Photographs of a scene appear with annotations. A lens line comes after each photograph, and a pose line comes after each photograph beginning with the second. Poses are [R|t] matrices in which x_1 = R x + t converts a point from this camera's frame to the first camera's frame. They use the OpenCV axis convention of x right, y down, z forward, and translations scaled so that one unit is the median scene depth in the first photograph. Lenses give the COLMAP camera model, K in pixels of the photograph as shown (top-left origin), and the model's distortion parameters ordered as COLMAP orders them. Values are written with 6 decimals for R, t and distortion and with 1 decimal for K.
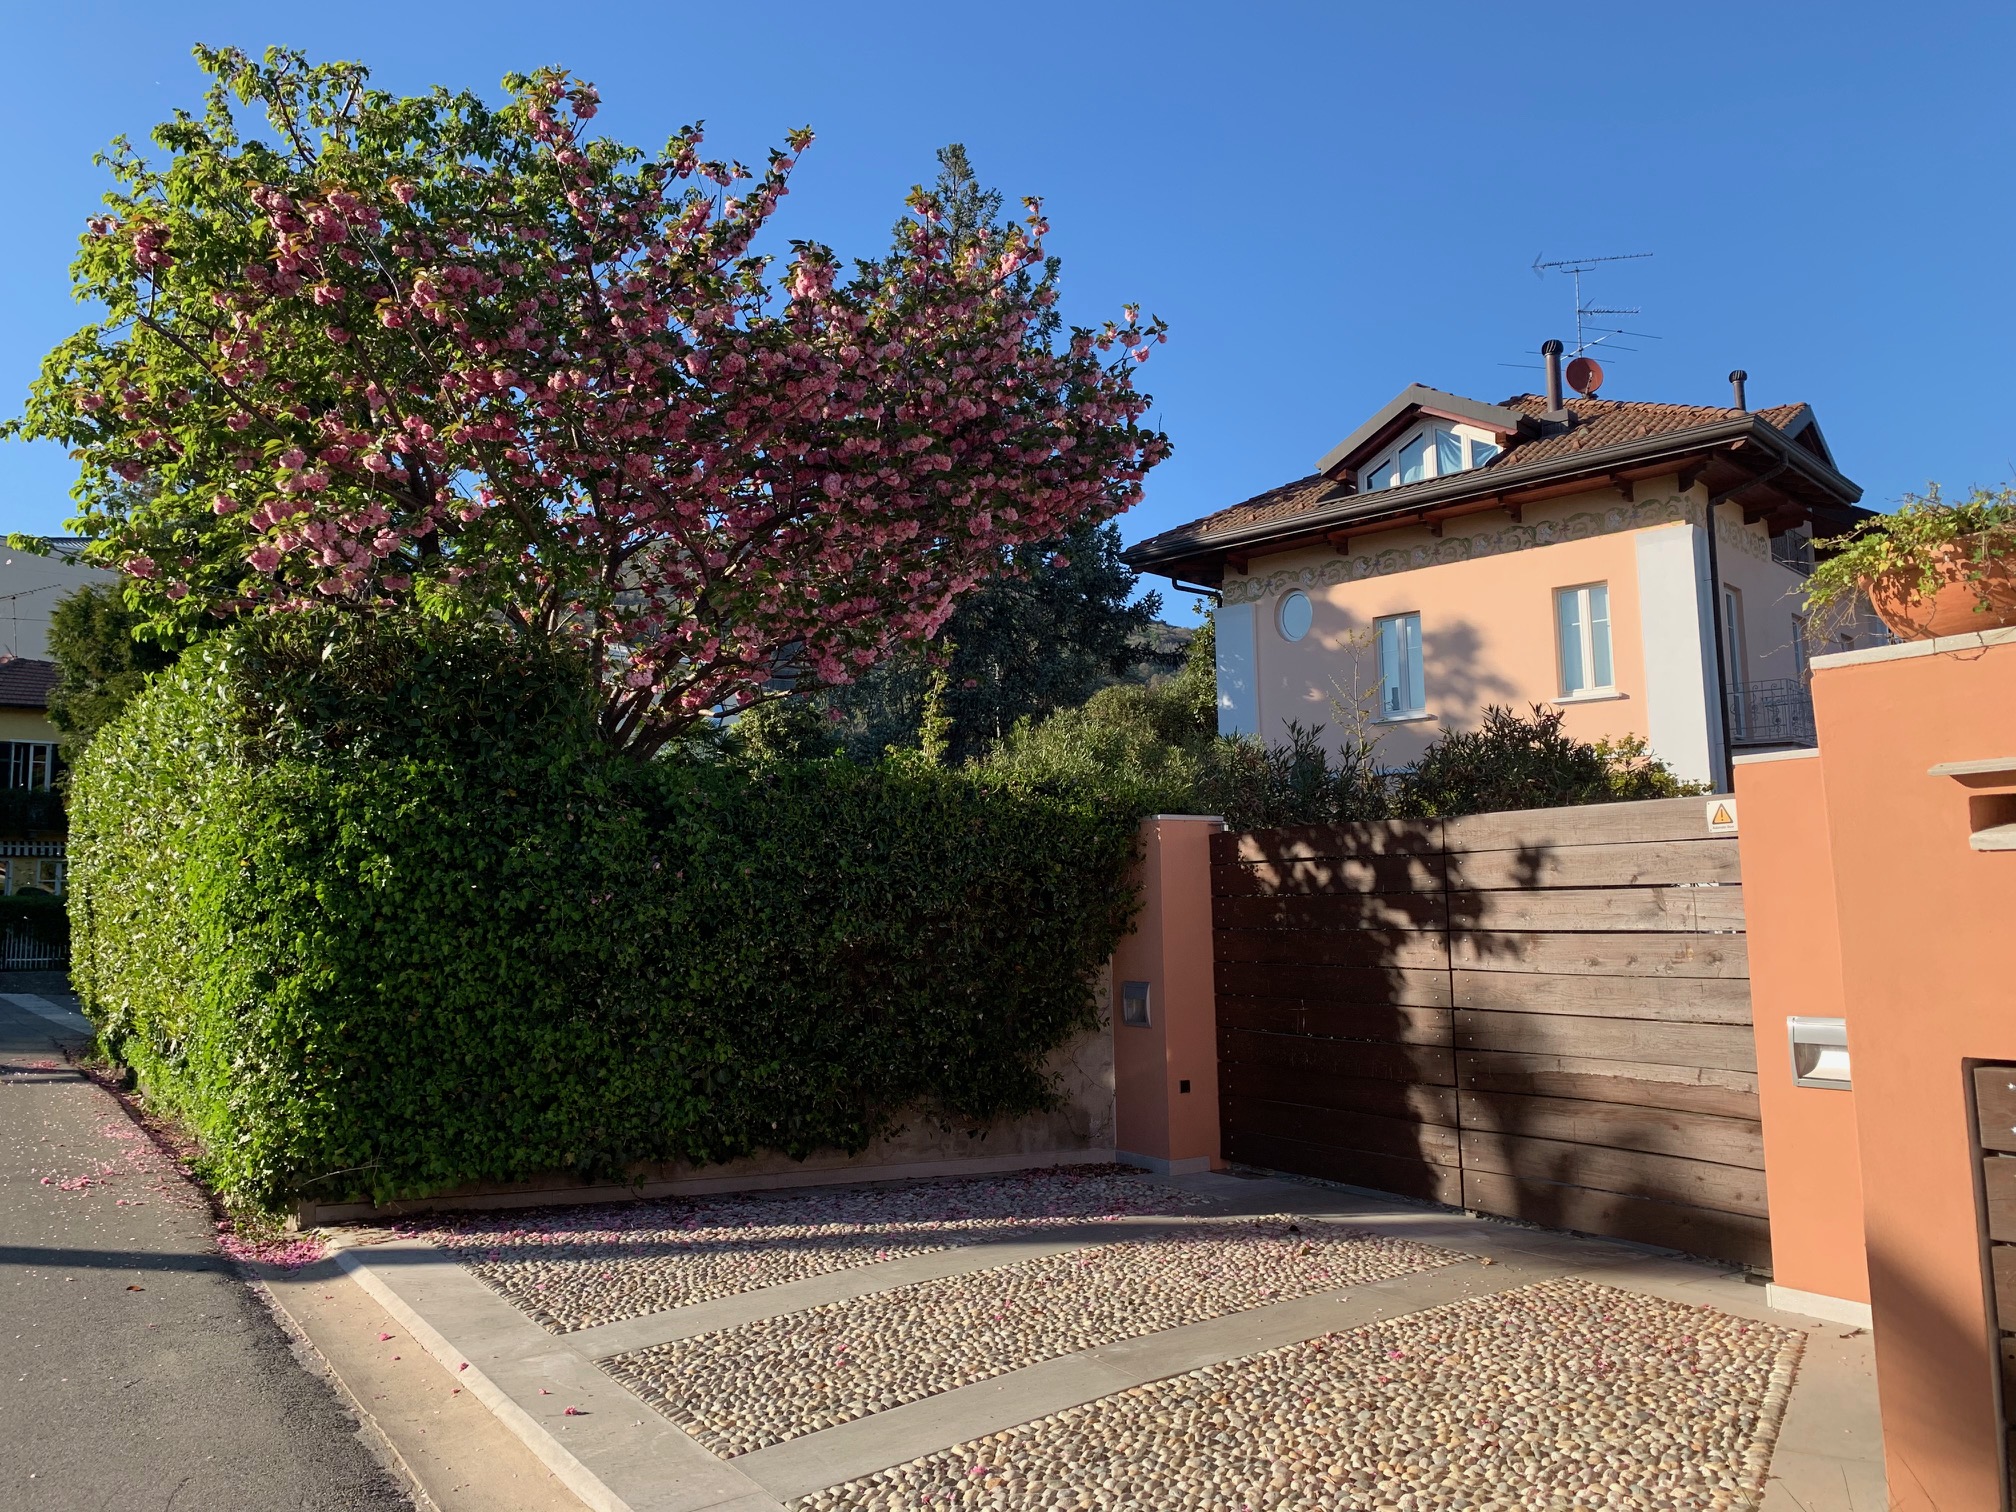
lens RADIAL K [[1530.0, 0, 1008.0], [0, 1530.0, 756.0], [0, 0, 1]] dist [0.009334, -0.028811]
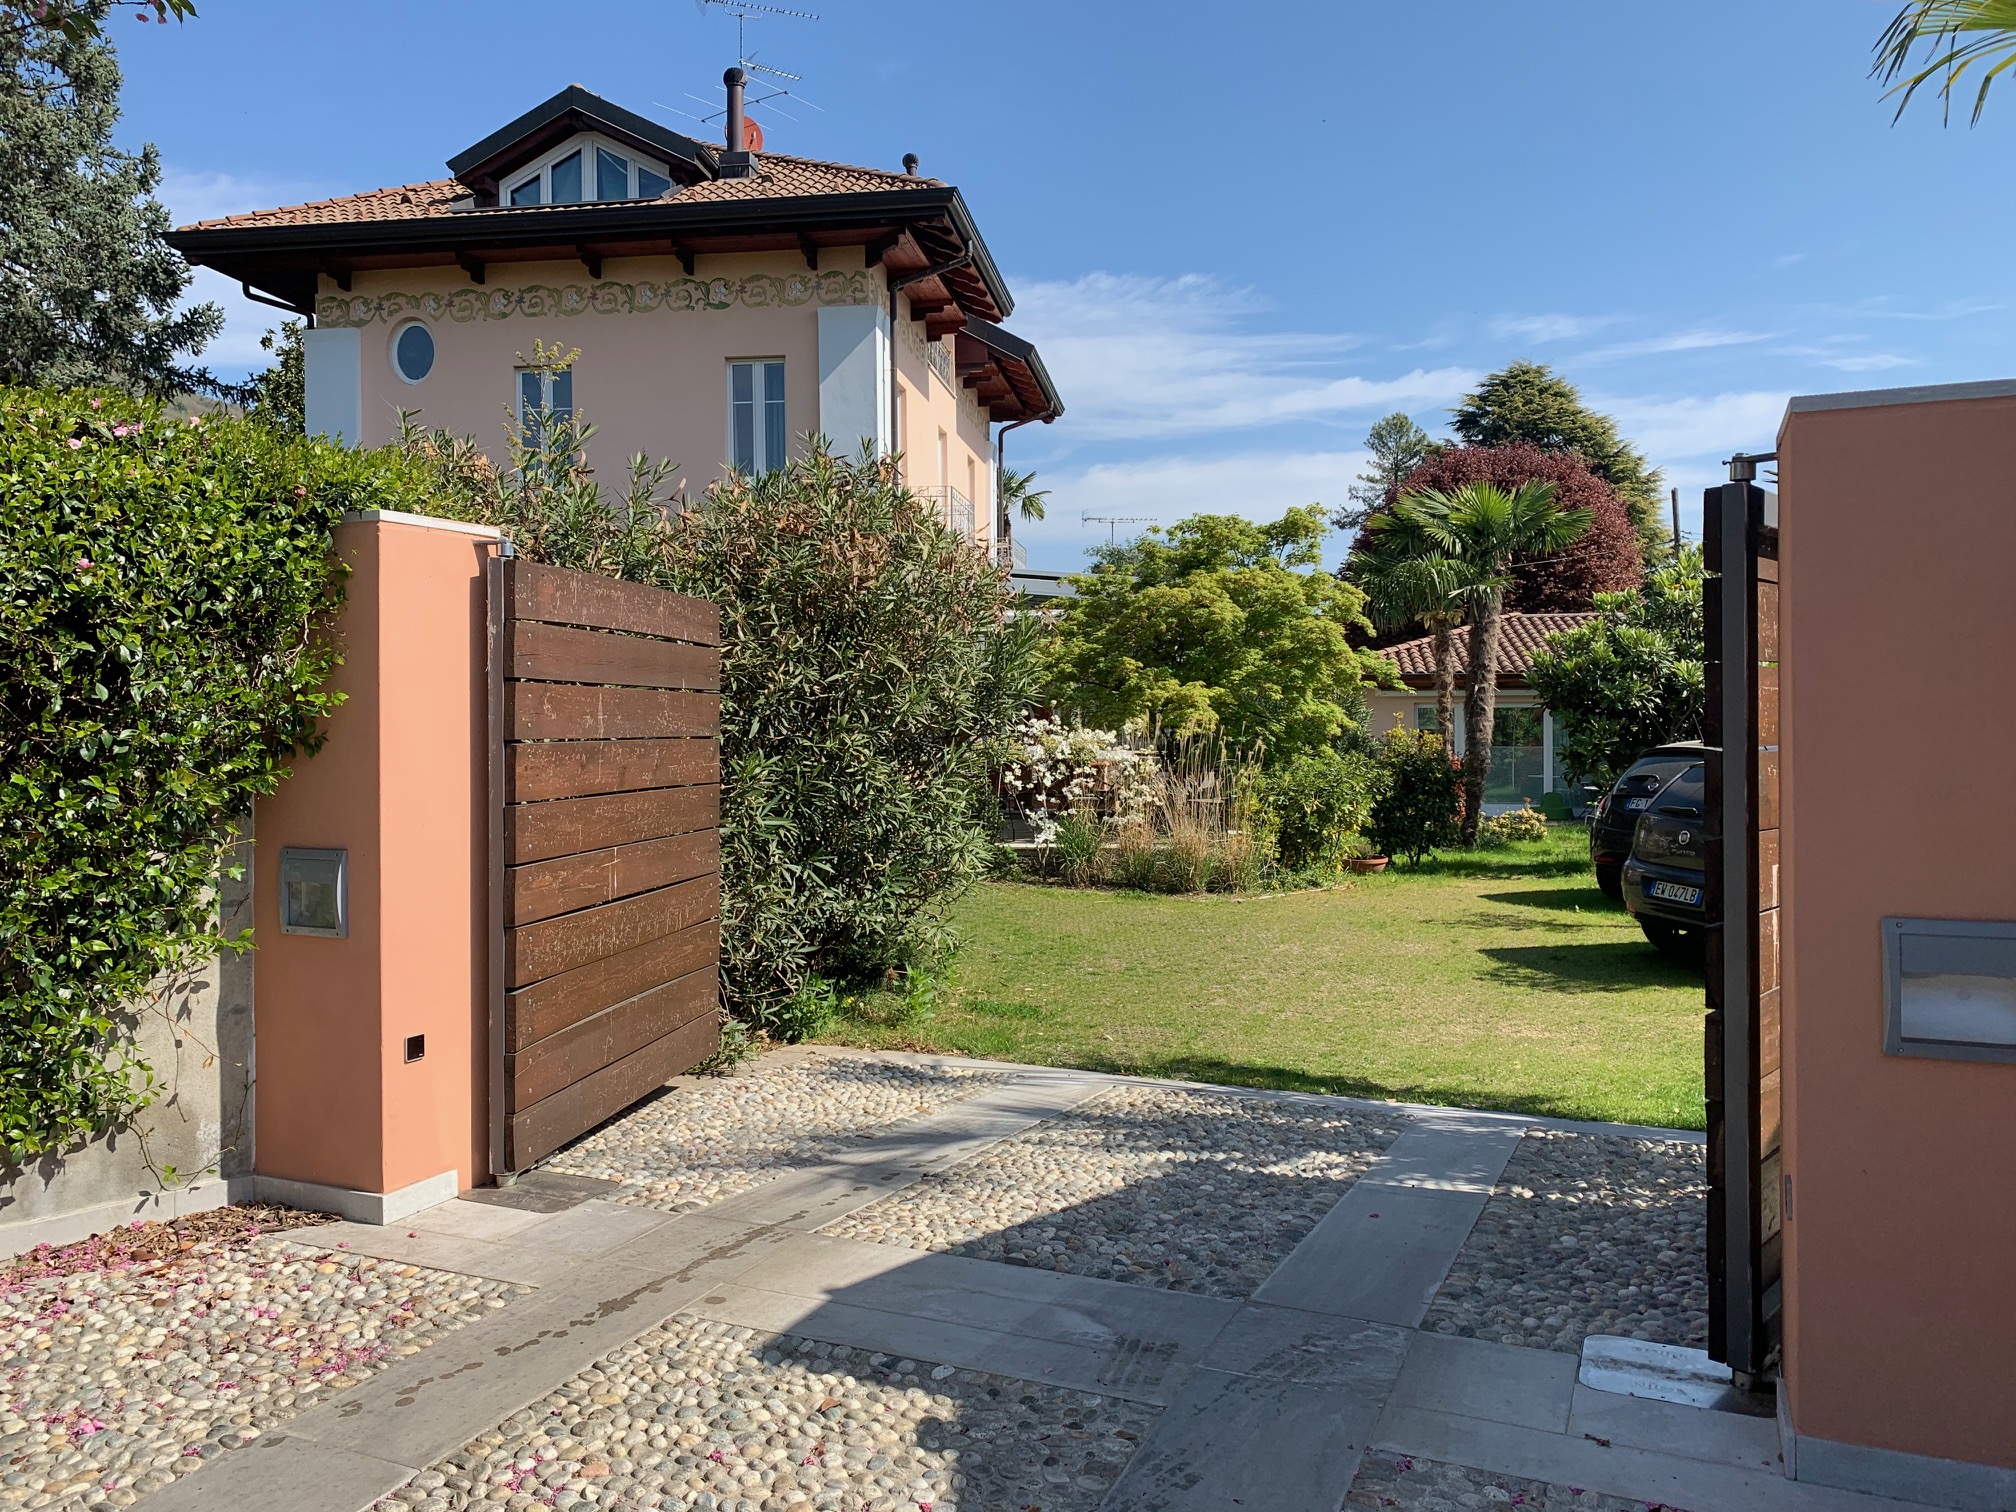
lens RADIAL K [[1530.0, 0, 1008.0], [0, 1530.0, 756.0], [0, 0, 1]] dist [0.009334, -0.028811]
pose [[0.830519, -0.003341, 0.556980, -0.001750], [-0.065501, 0.992458, 0.103622, 0.015668], [-0.553126, -0.122543, 0.824036, 0.144648]]
